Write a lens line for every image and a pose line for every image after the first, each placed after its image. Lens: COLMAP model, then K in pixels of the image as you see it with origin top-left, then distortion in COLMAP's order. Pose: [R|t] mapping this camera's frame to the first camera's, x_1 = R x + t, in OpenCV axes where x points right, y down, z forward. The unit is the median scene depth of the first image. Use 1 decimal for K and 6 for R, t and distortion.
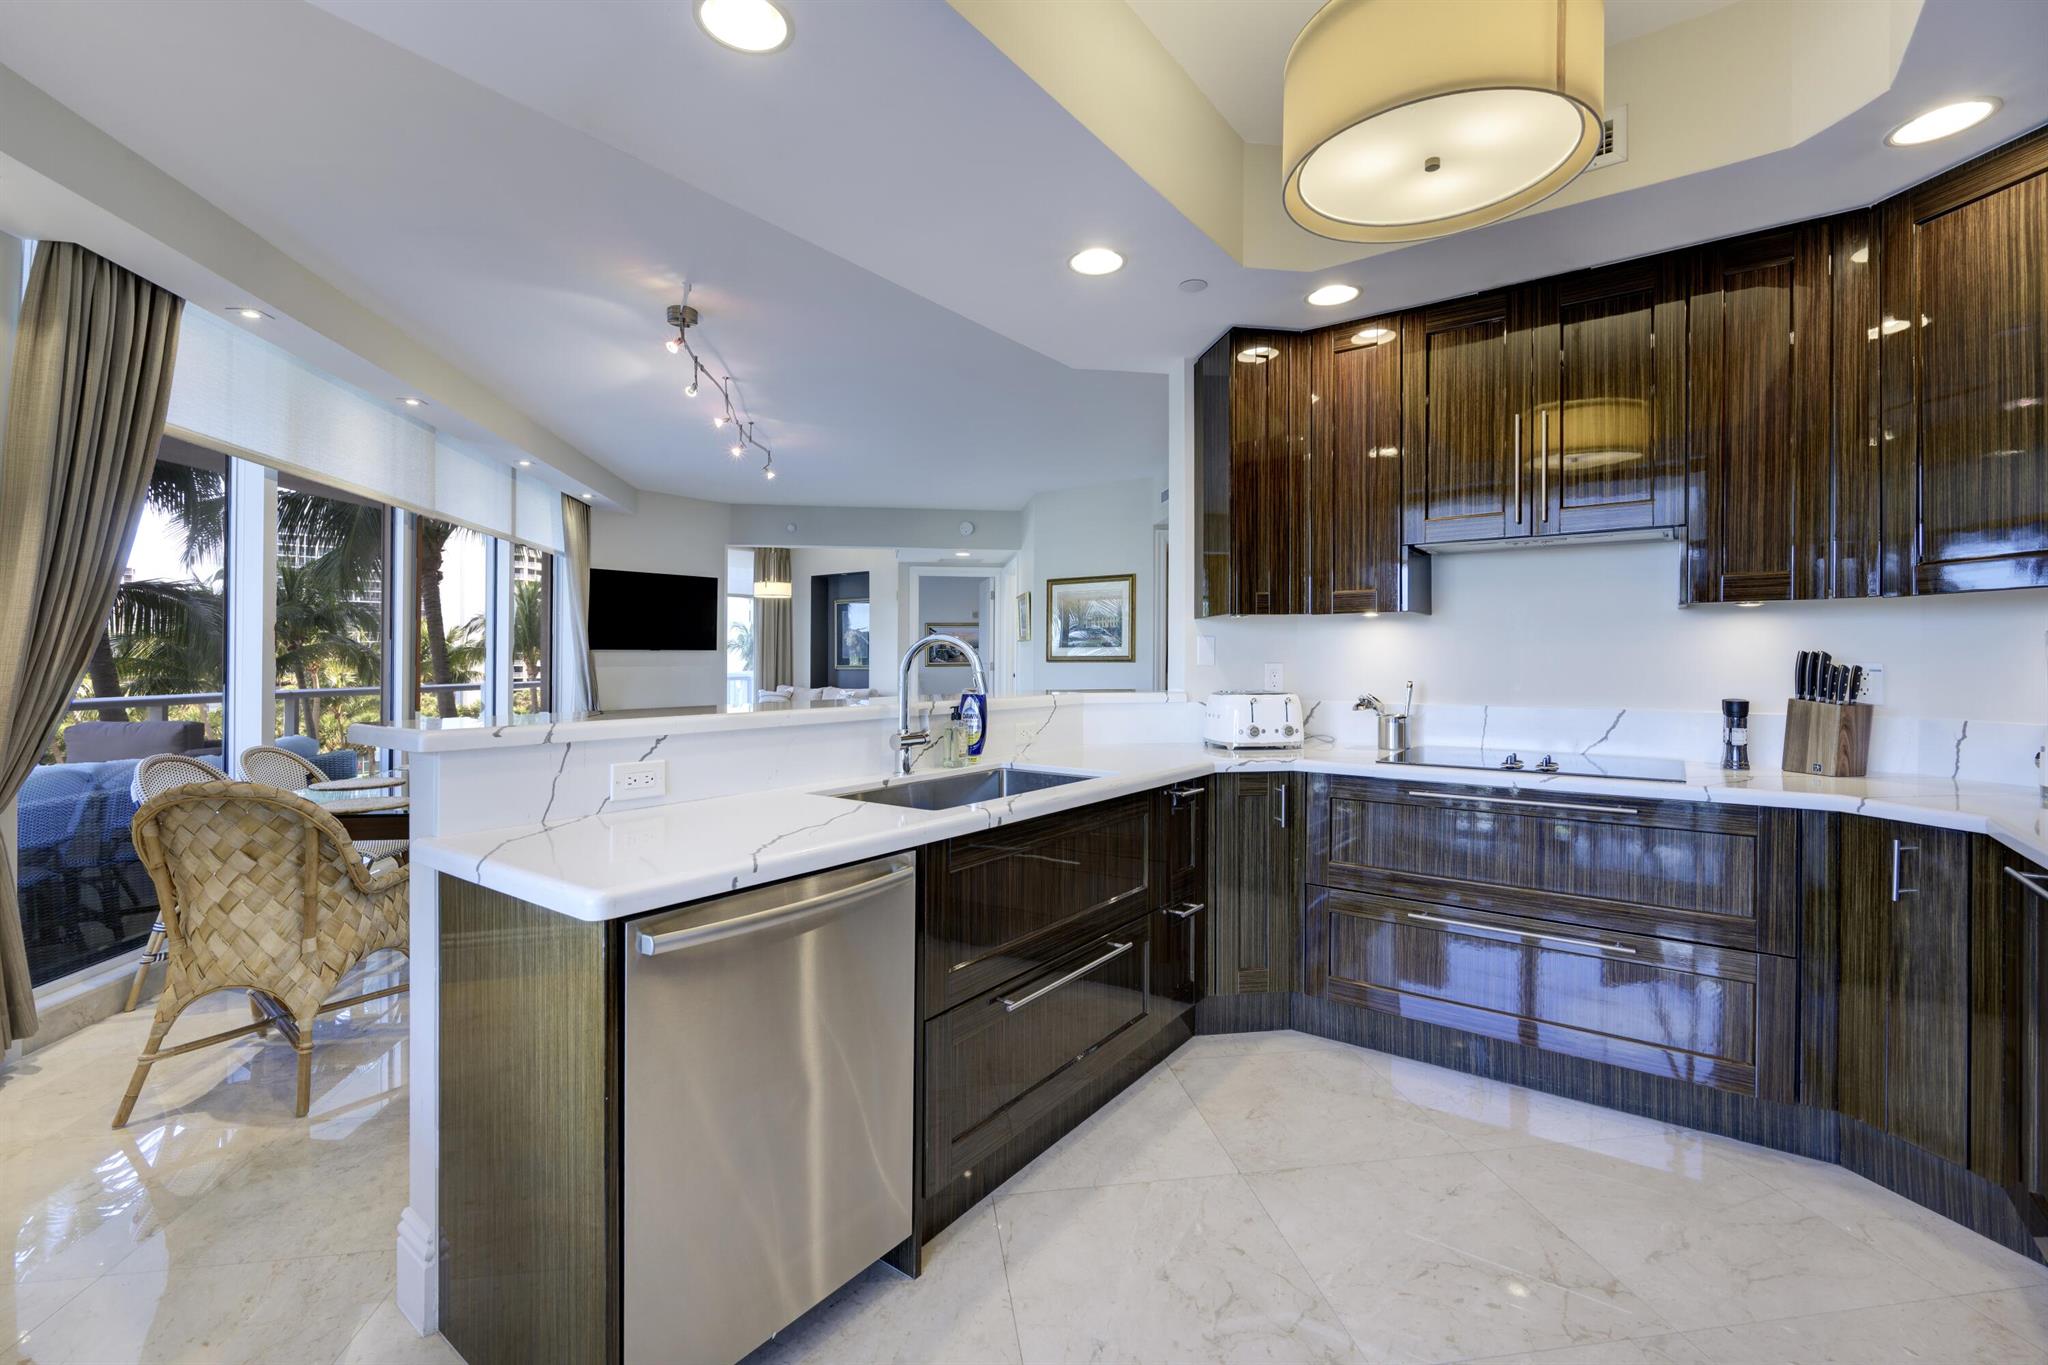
lens RADIAL K [[866.3, 0, 1025.5], [0, 866.3, 689.7], [0, 0, 1]] dist [-0.001920, -0.000364]
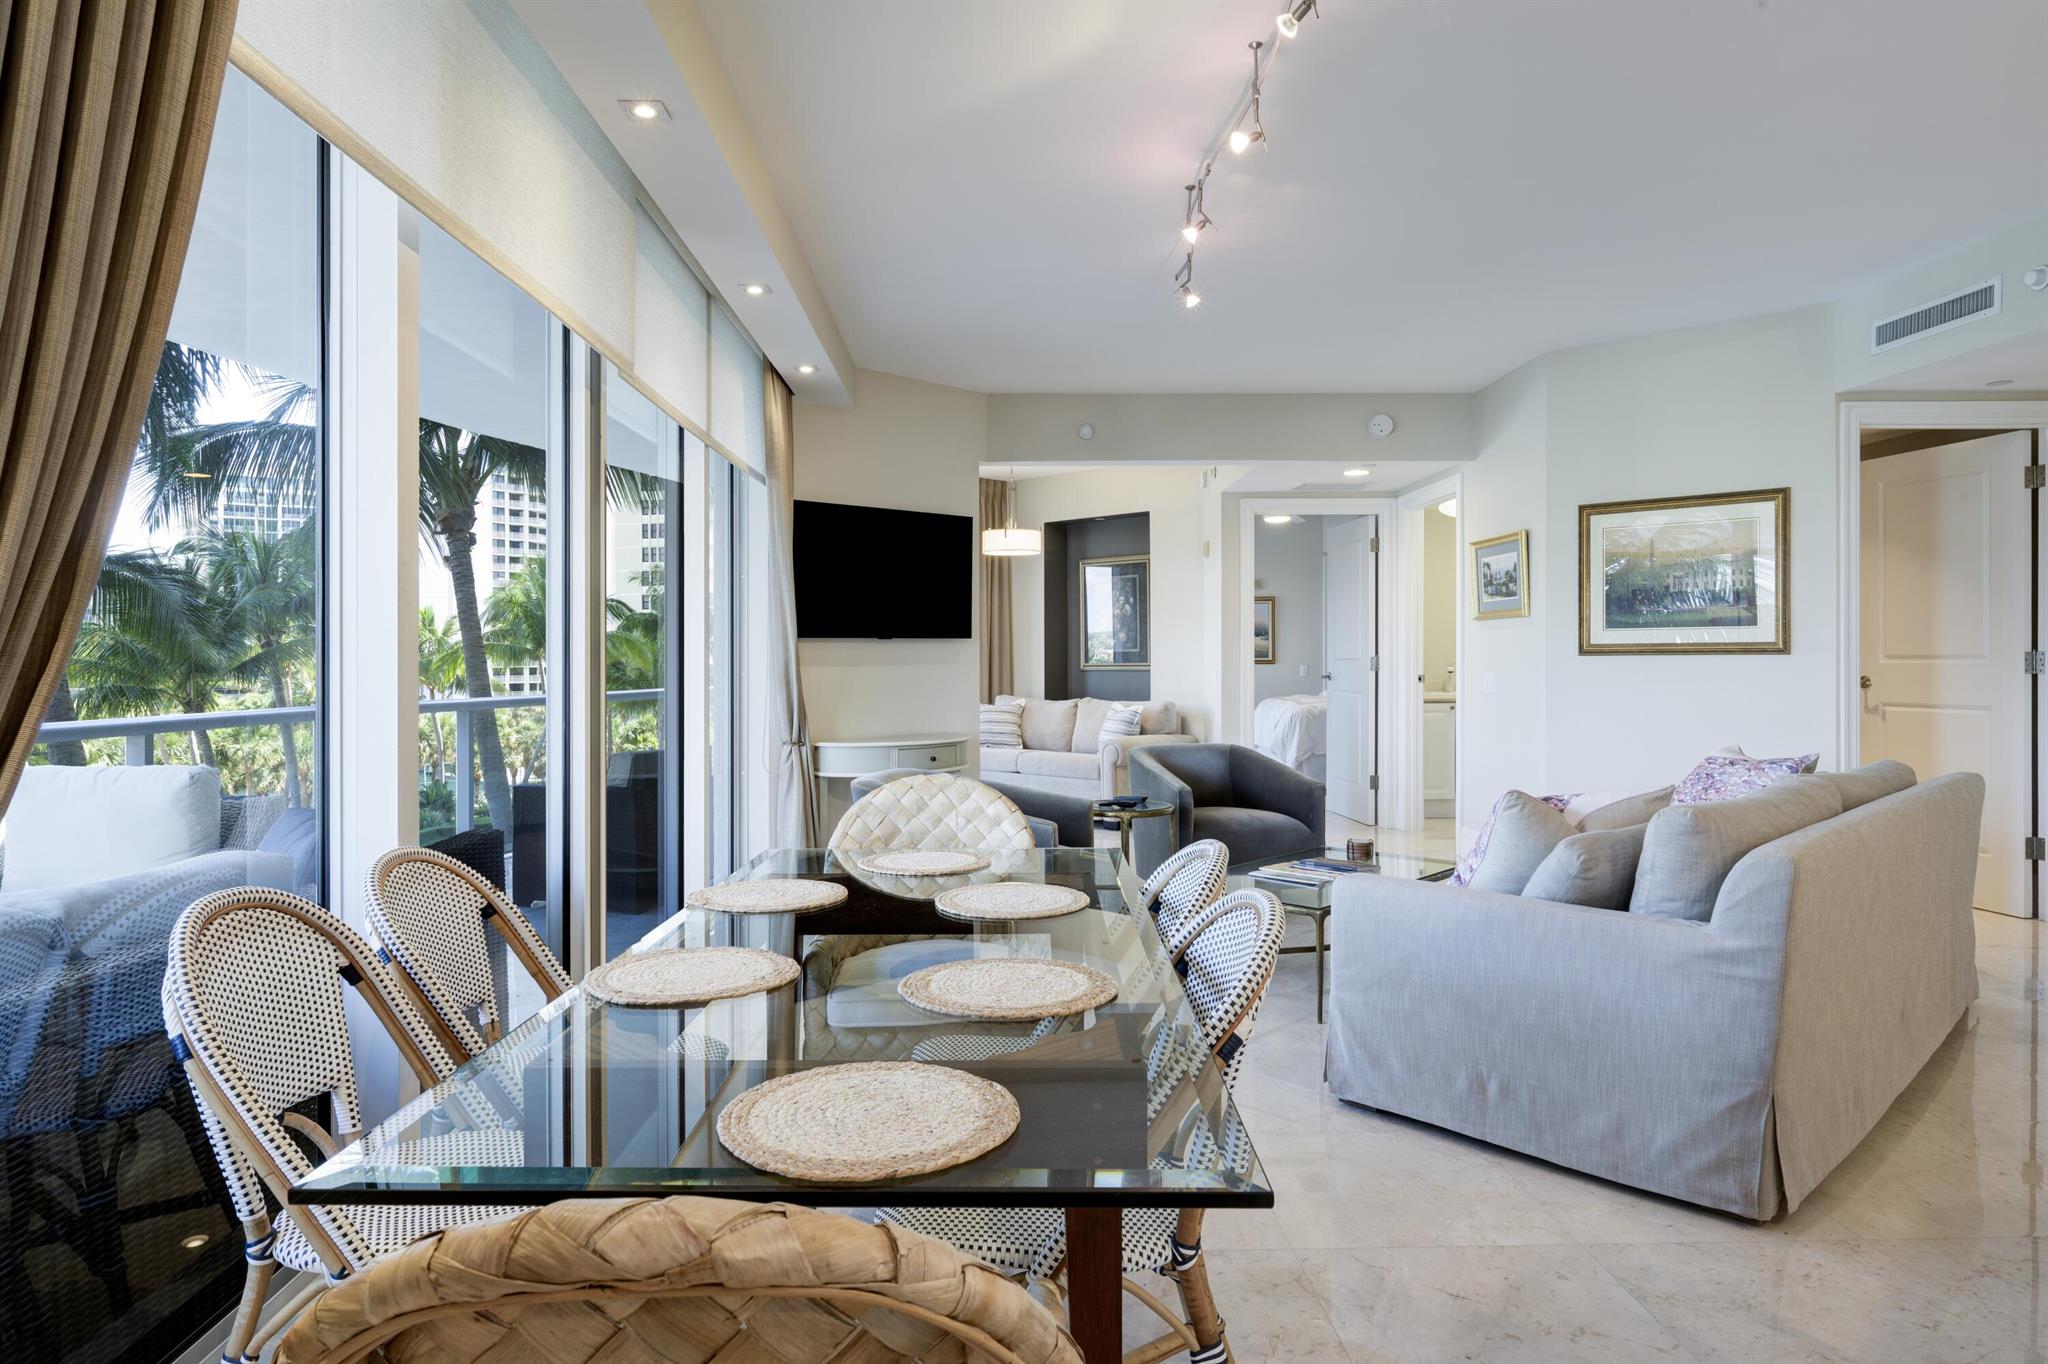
lens RADIAL K [[1187.1, 0, 1024.0], [0, 1187.1, 682.0], [0, 0, 1]] dist [-0.010903, -0.000756]
pose [[0.992654, -0.002801, -0.120959, -0.250277], [0.001159, 0.999906, -0.013638, -0.005088], [0.120985, 0.013397, 0.992564, 0.223319]]
